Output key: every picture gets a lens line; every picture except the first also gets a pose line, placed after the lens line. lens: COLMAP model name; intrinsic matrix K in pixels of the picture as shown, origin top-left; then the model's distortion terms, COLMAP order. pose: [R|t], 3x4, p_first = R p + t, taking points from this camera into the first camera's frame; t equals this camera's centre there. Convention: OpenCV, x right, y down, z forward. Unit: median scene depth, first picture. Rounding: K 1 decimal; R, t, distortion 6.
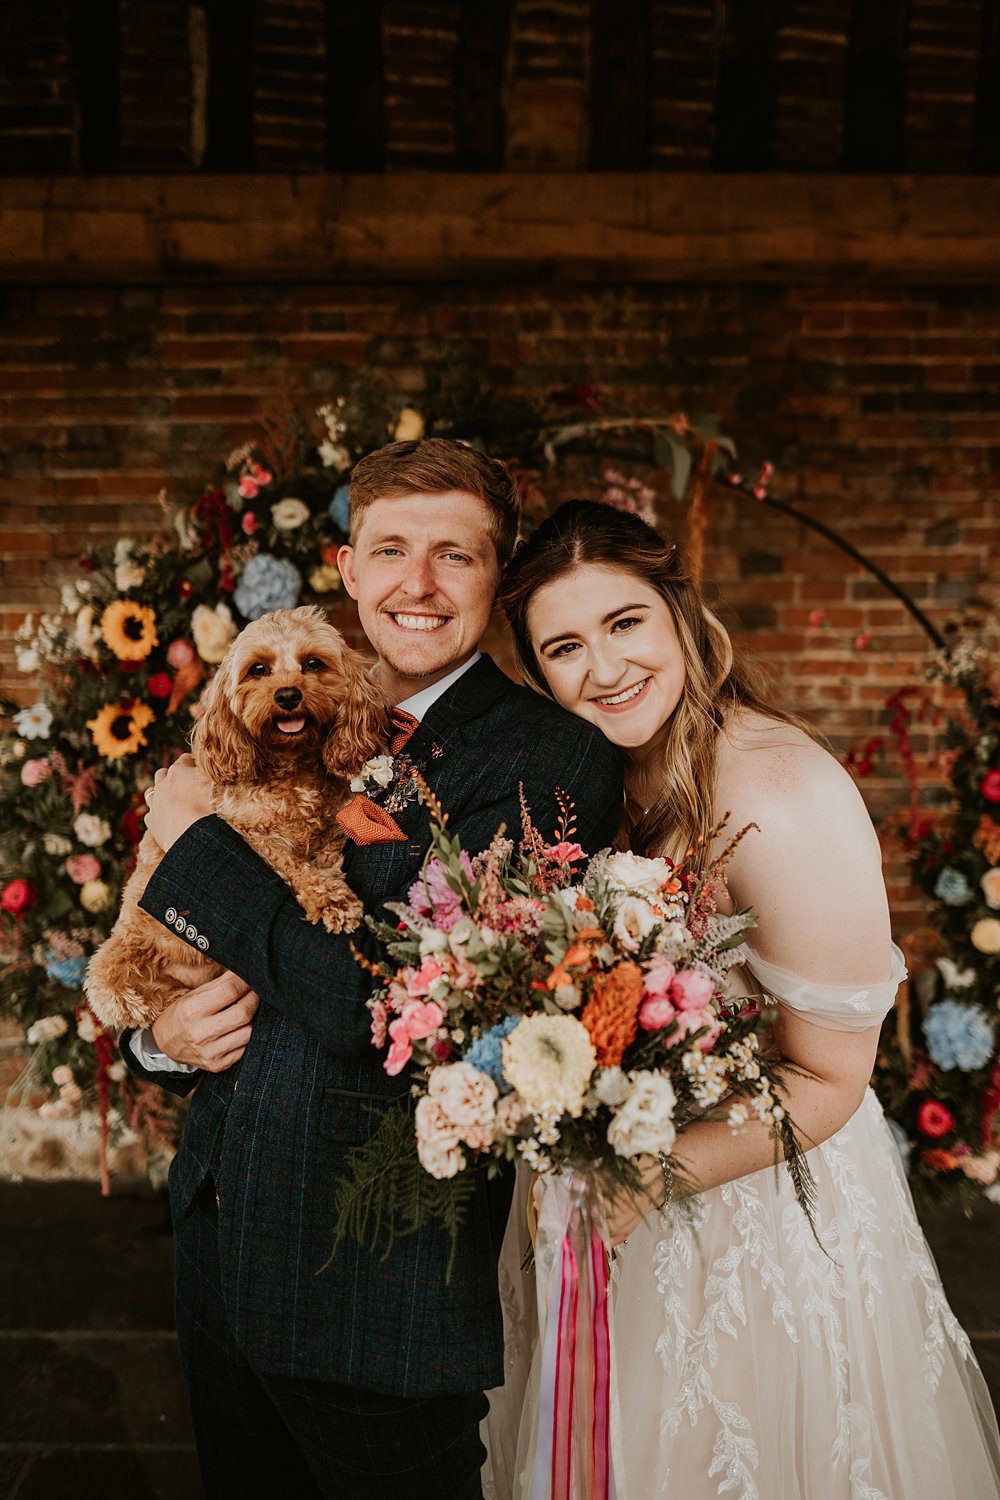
lens RADIAL K [[1078.2, 0, 496.5], [0, 1078.2, 724.5], [0, 0, 1]] dist [-0.048914, 0.044314]
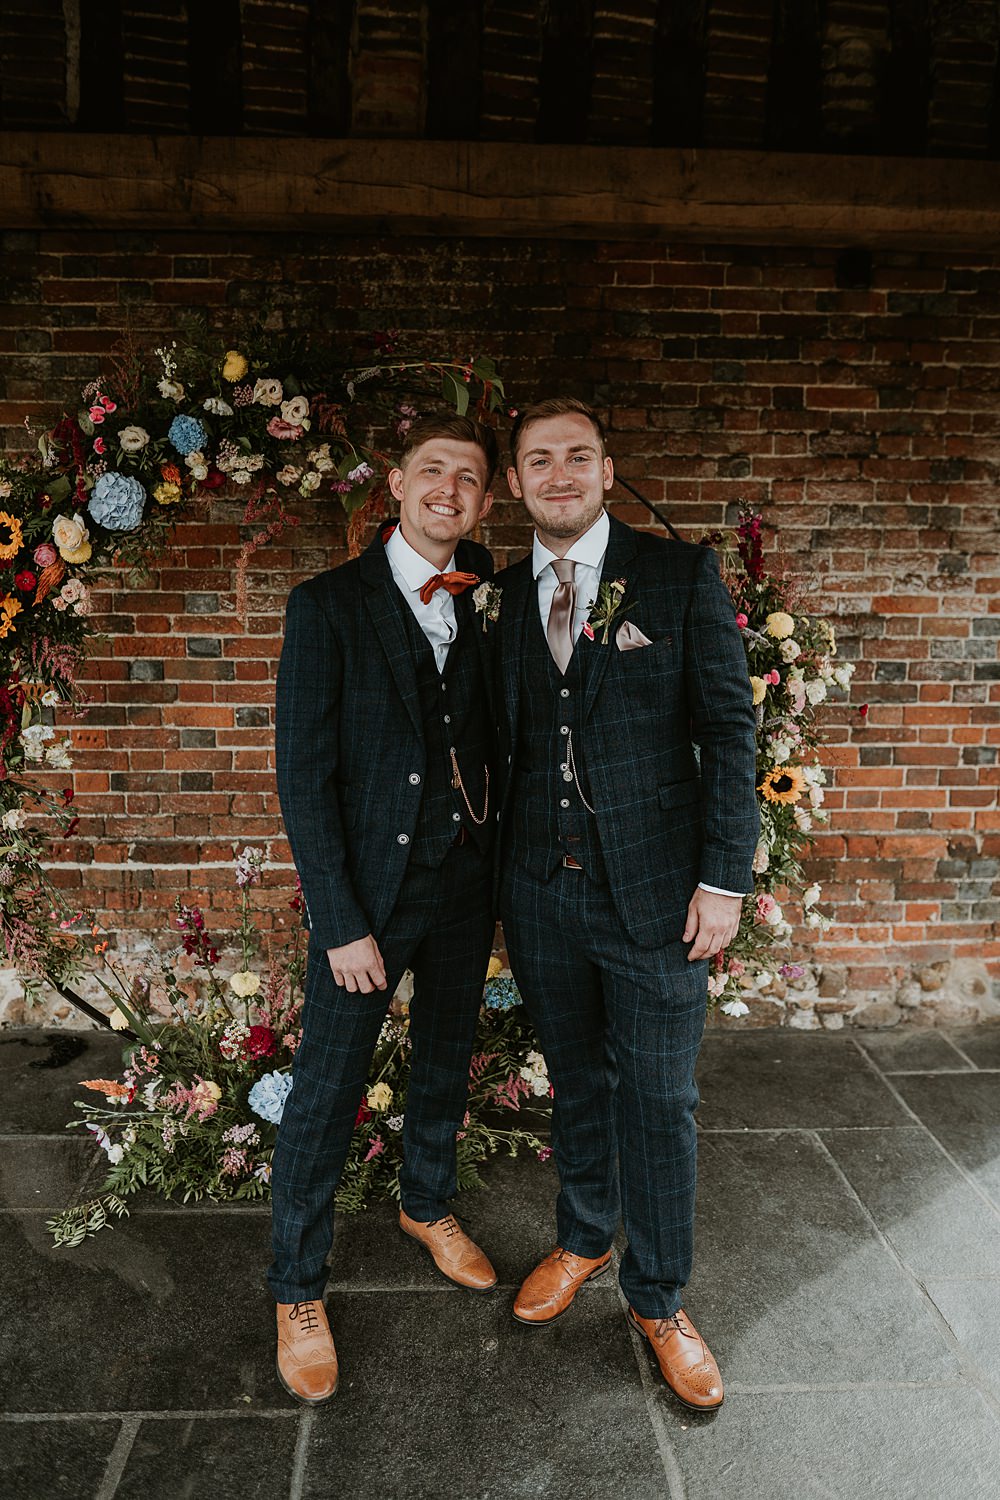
lens RADIAL K [[1107.4, 0, 495.8], [0, 1107.4, 715.8], [0, 0, 1]] dist [-0.051692, 0.047364]
pose [[0.998937, 0.004030, 0.045929, 0.122992], [-0.006068, 0.998999, 0.044317, 0.044739], [-0.045704, -0.044548, 0.997961, -0.201824]]
